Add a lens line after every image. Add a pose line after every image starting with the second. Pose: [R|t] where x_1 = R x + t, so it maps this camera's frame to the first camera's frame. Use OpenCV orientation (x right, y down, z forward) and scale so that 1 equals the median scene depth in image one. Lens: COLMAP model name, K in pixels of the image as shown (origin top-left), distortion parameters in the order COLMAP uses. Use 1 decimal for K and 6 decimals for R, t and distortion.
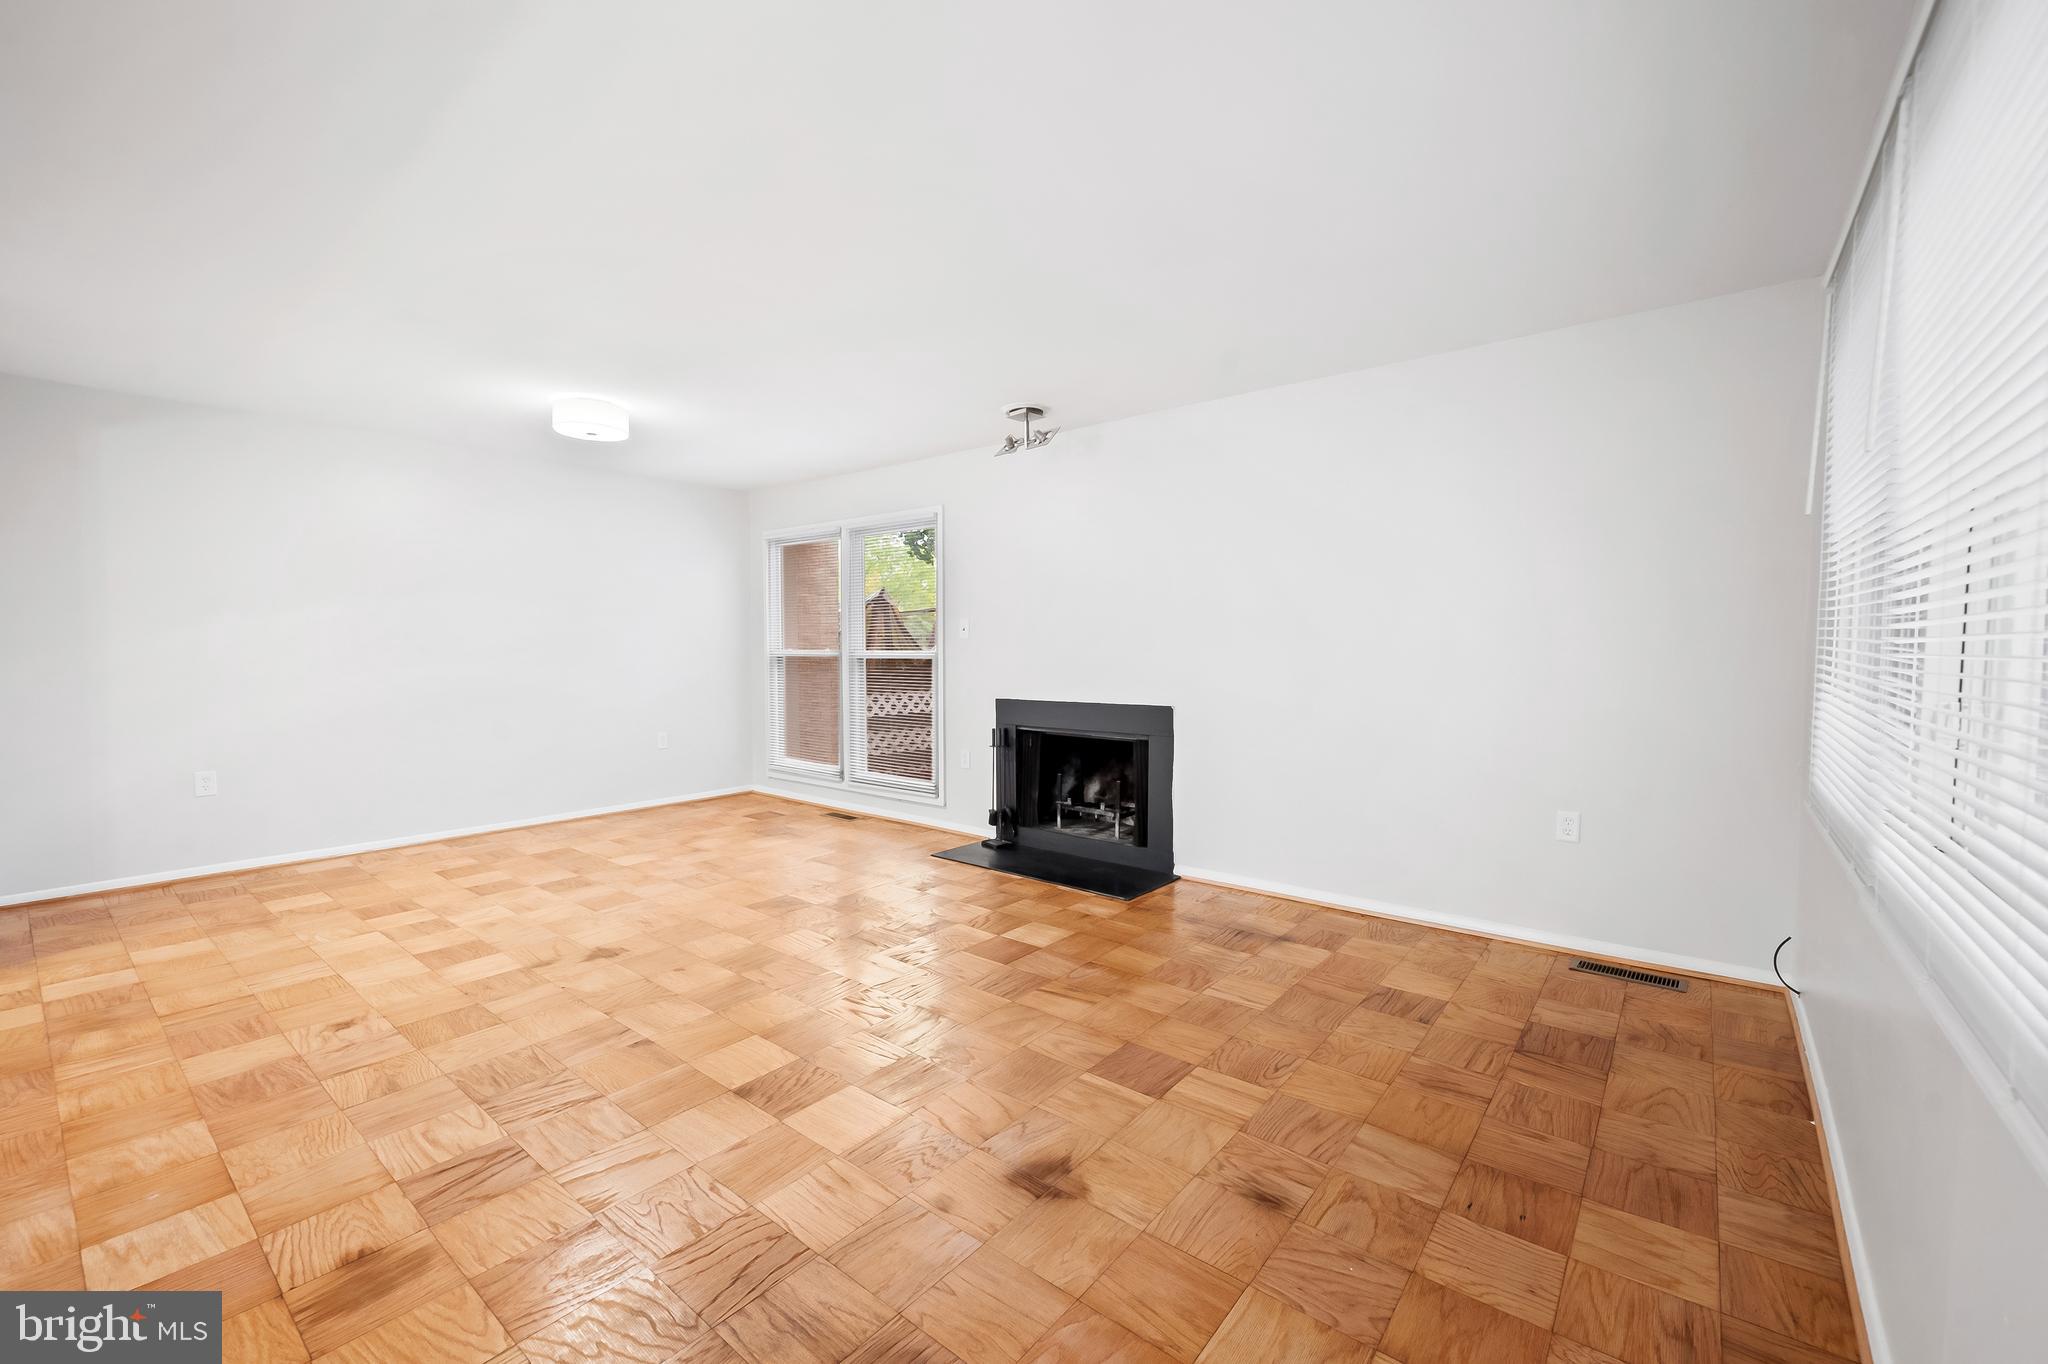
lens RADIAL K [[840.3, 0, 1024.0], [0, 840.3, 682.0], [0, 0, 1]] dist [-0.002659, -0.000176]
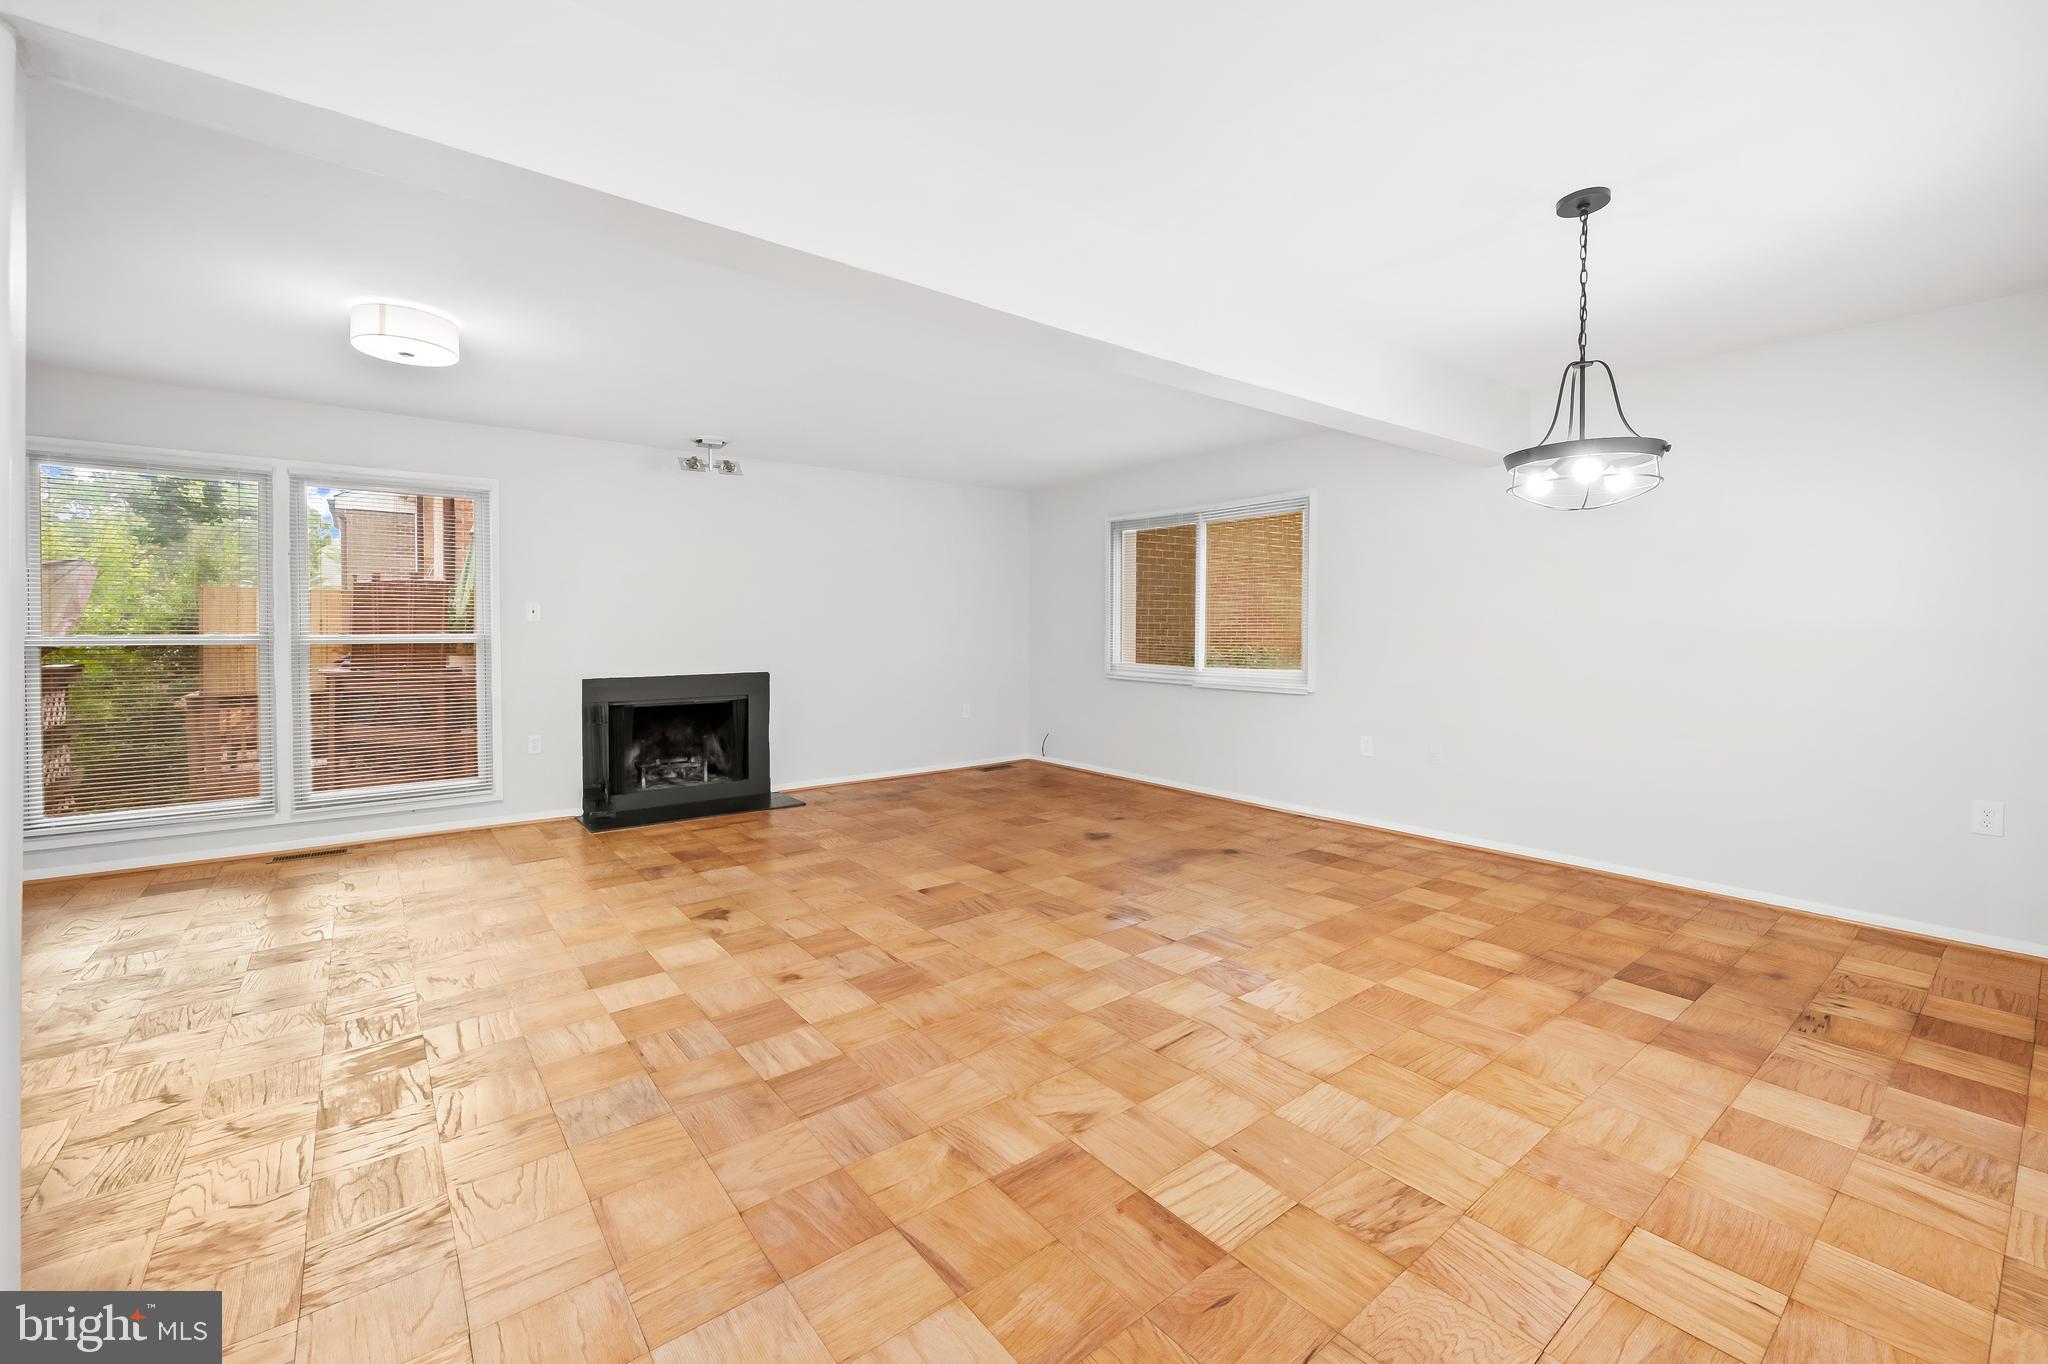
lens RADIAL K [[836.9, 0, 1019.2], [0, 836.9, 635.0], [0, 0, 1]] dist [-0.002076, -0.000324]
pose [[0.223054, -0.005549, 0.974790, -0.937002], [0.043464, 0.999046, -0.004258, -0.007368], [-0.973837, 0.043318, 0.223082, 0.236602]]
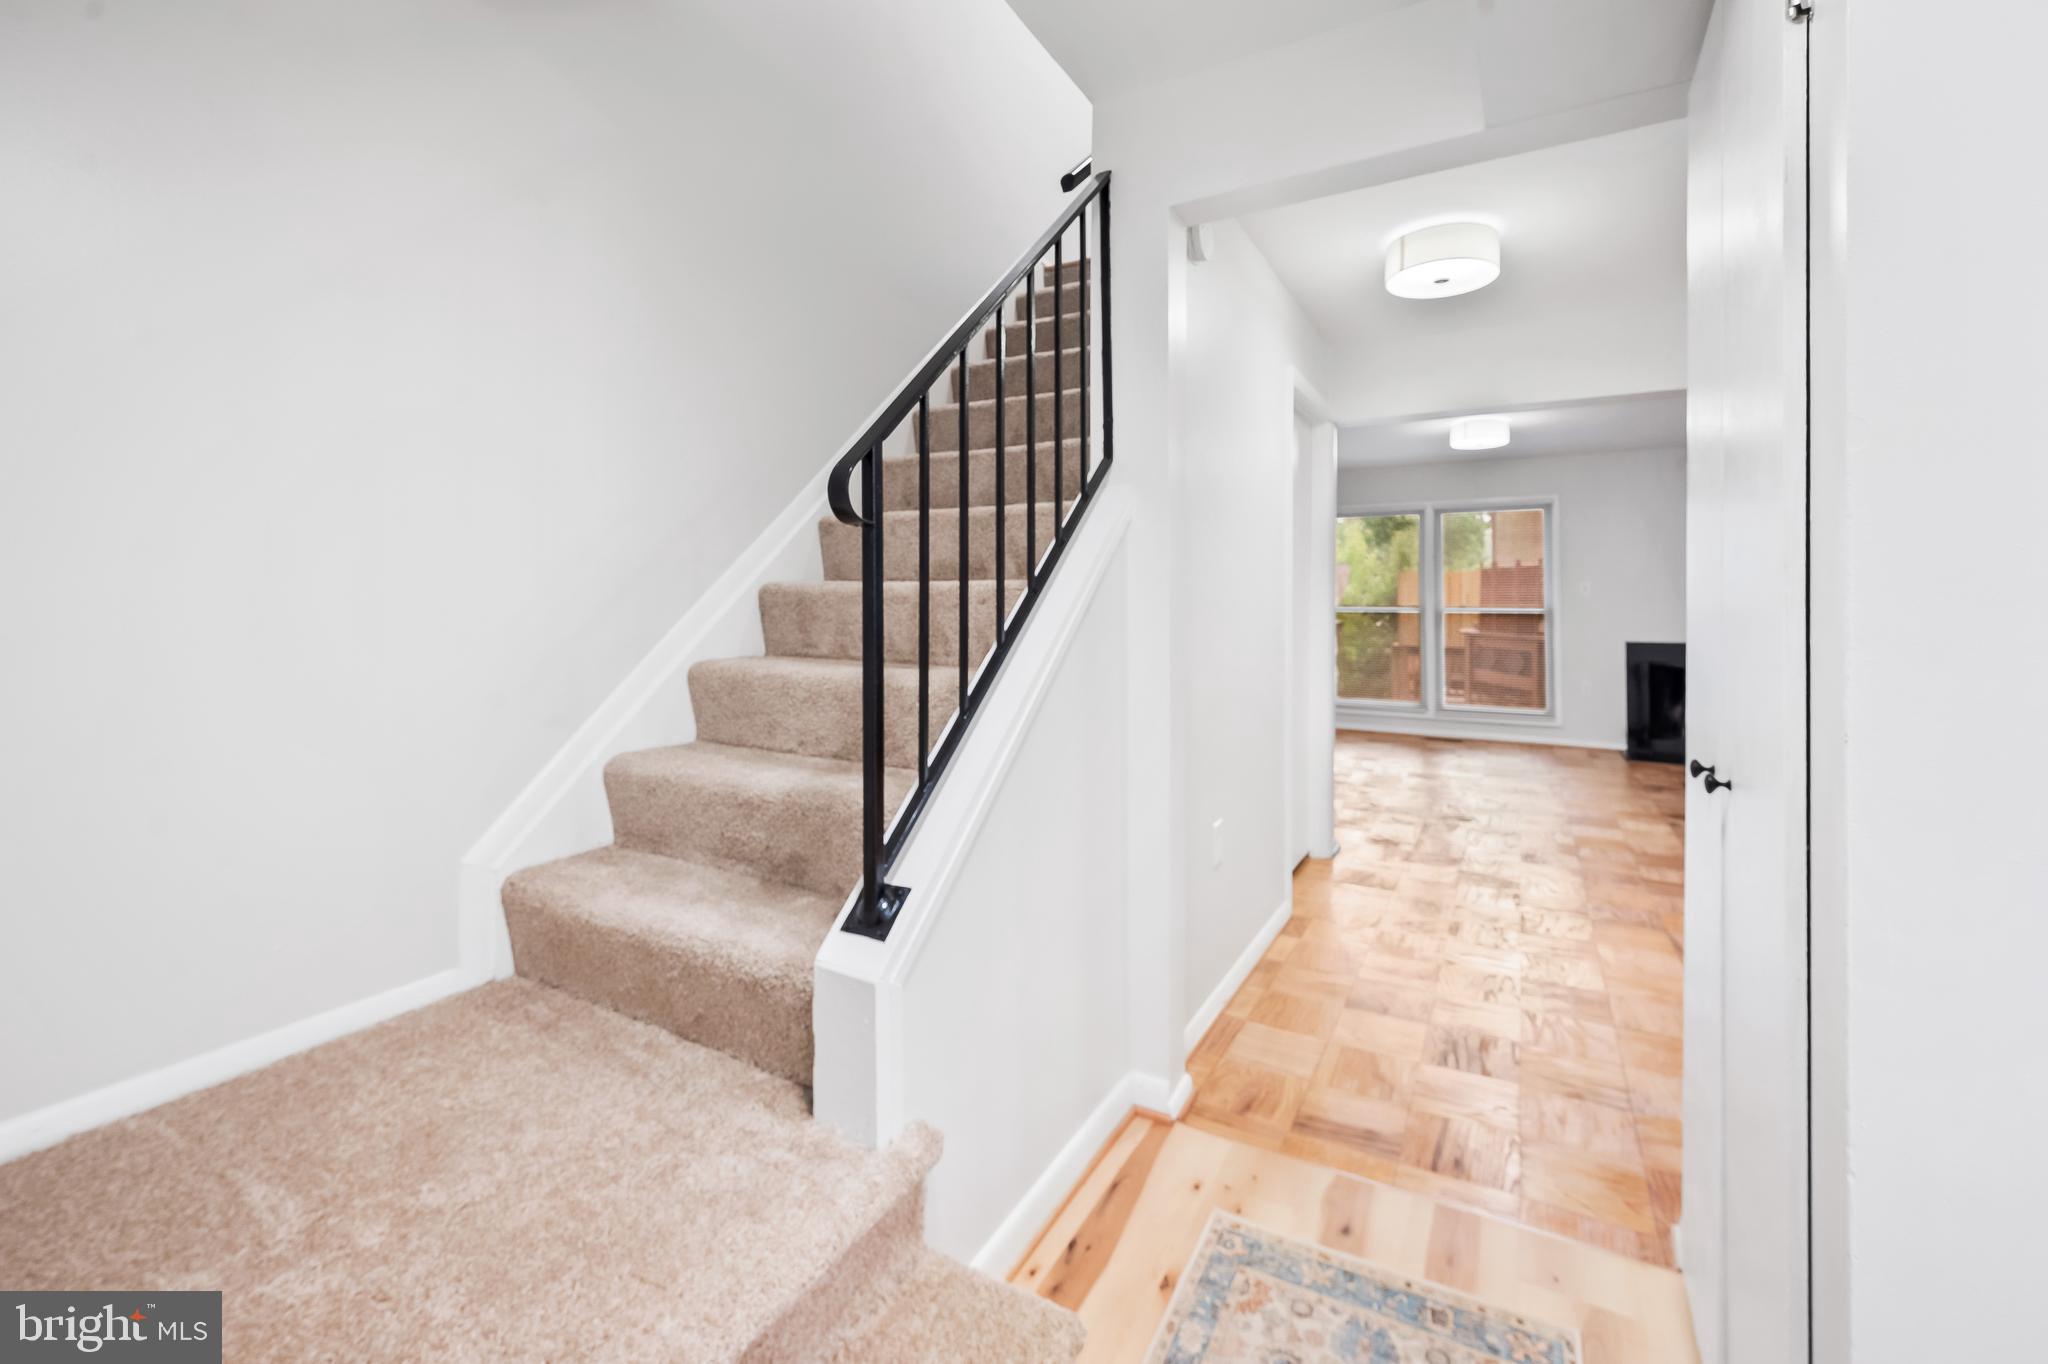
lens RADIAL K [[873.5, 0, 1021.7], [0, 873.5, 596.6], [0, 0, 1]] dist [0.001281, 0.000109]
pose [[0.988129, 0.001737, 0.153619, -1.198944], [0.005917, 0.998764, -0.049353, 0.010611], [-0.153514, 0.049676, 0.986897, -0.219761]]
